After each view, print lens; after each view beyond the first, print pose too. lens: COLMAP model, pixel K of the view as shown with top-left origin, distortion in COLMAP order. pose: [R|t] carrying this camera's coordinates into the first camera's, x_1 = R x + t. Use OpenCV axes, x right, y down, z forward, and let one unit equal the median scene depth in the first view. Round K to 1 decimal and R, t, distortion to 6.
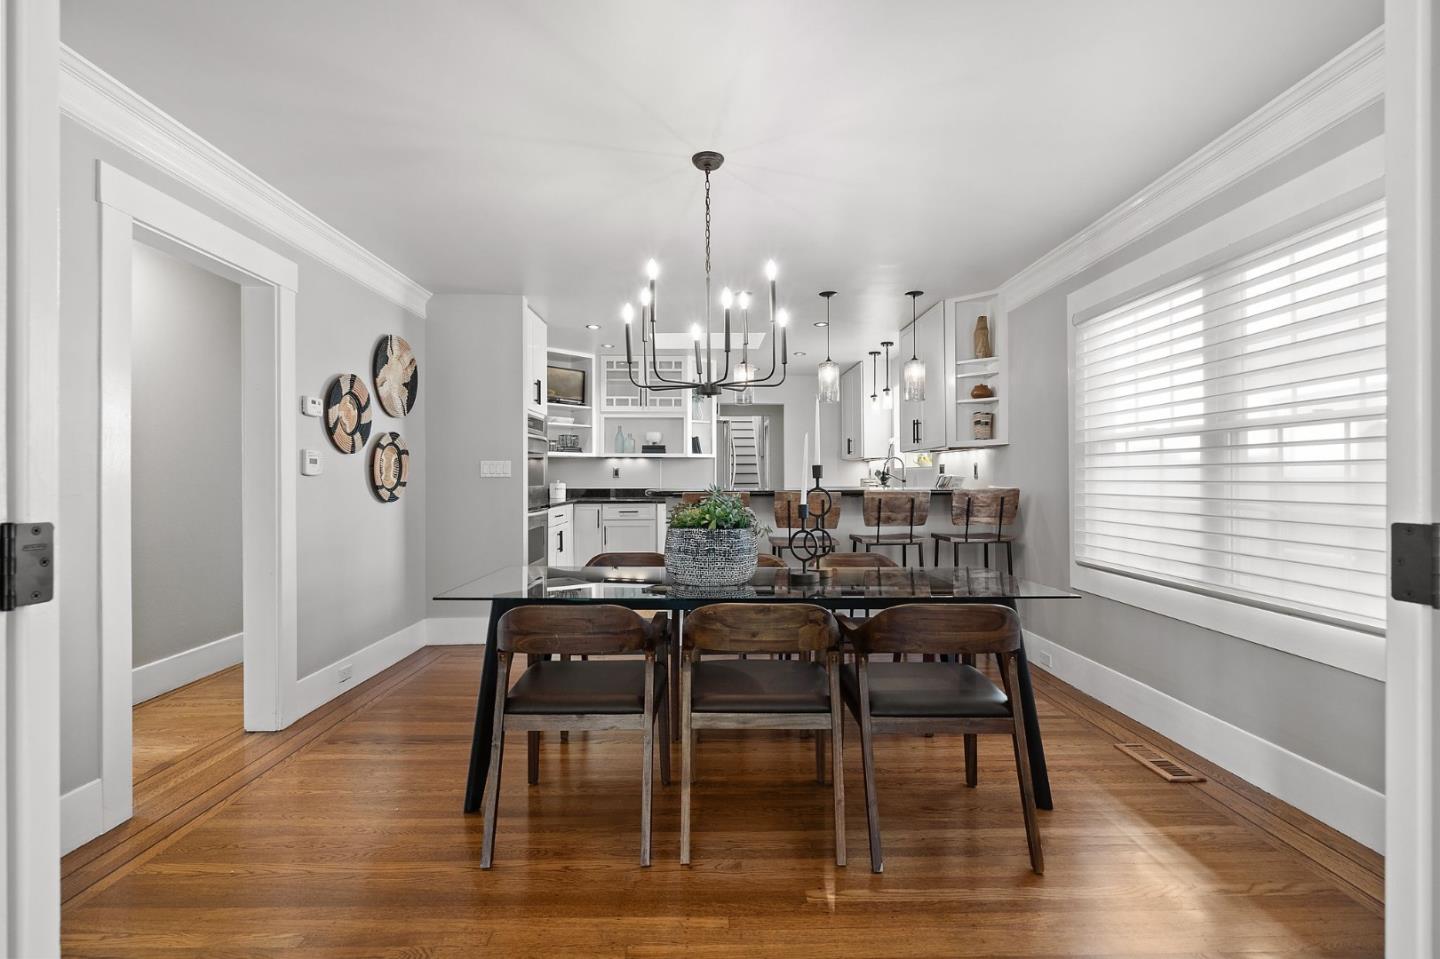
lens RADIAL K [[655.5, 0, 719.1], [0, 655.5, 475.3], [0, 0, 1]] dist [-0.005481, -0.000051]
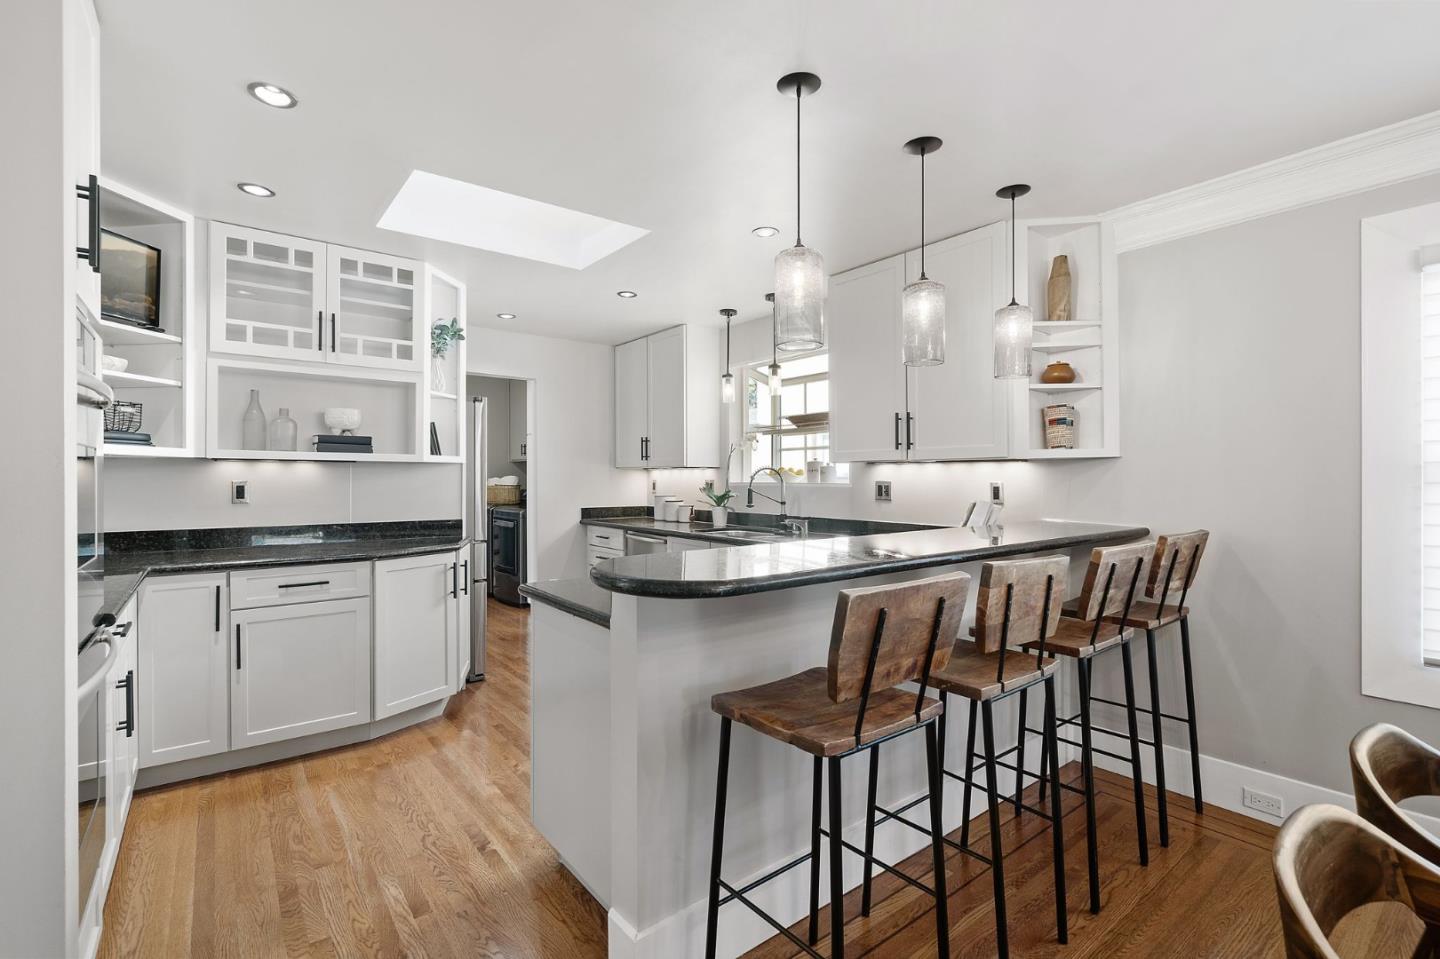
lens RADIAL K [[655.5, 0, 721.4], [0, 655.5, 482.1], [0, 0, 1]] dist [-0.005481, -0.000051]
pose [[0.803748, 0.000116, 0.594970, -0.165323], [-0.003831, 0.999980, 0.004980, -0.015642], [-0.594958, -0.006282, 0.803733, 0.457331]]
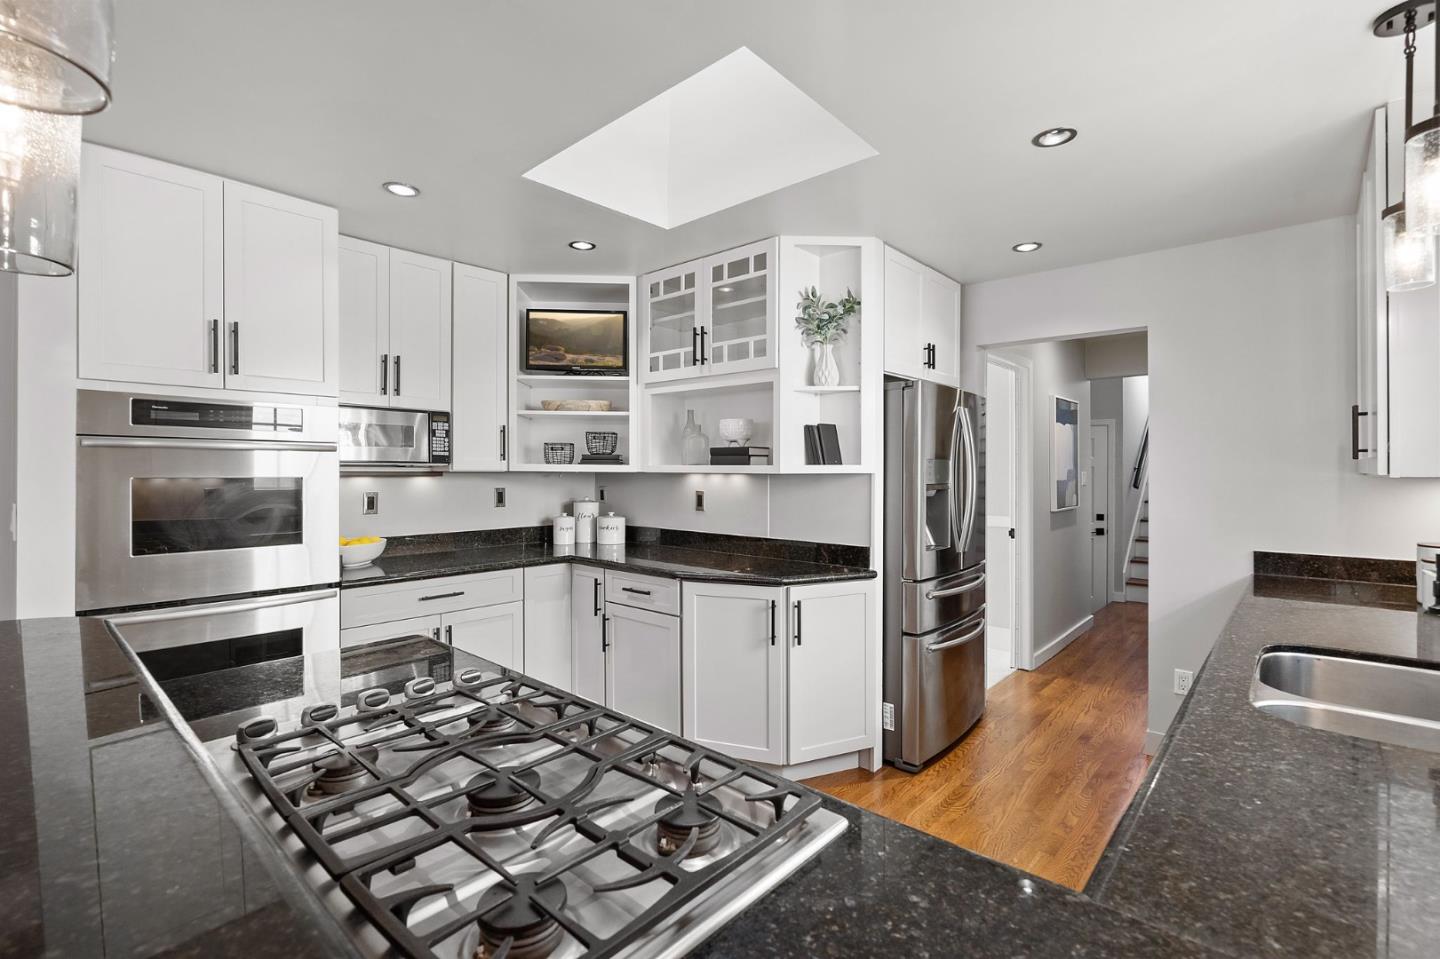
lens RADIAL K [[655.5, 0, 713.3], [0, 655.5, 471.3], [0, 0, 1]] dist [-0.005481, -0.000051]
pose [[0.724319, 0.006790, -0.689432, 0.215397], [-0.003466, 0.999975, 0.006208, -0.032080], [0.689456, -0.002107, 0.724324, 0.663006]]
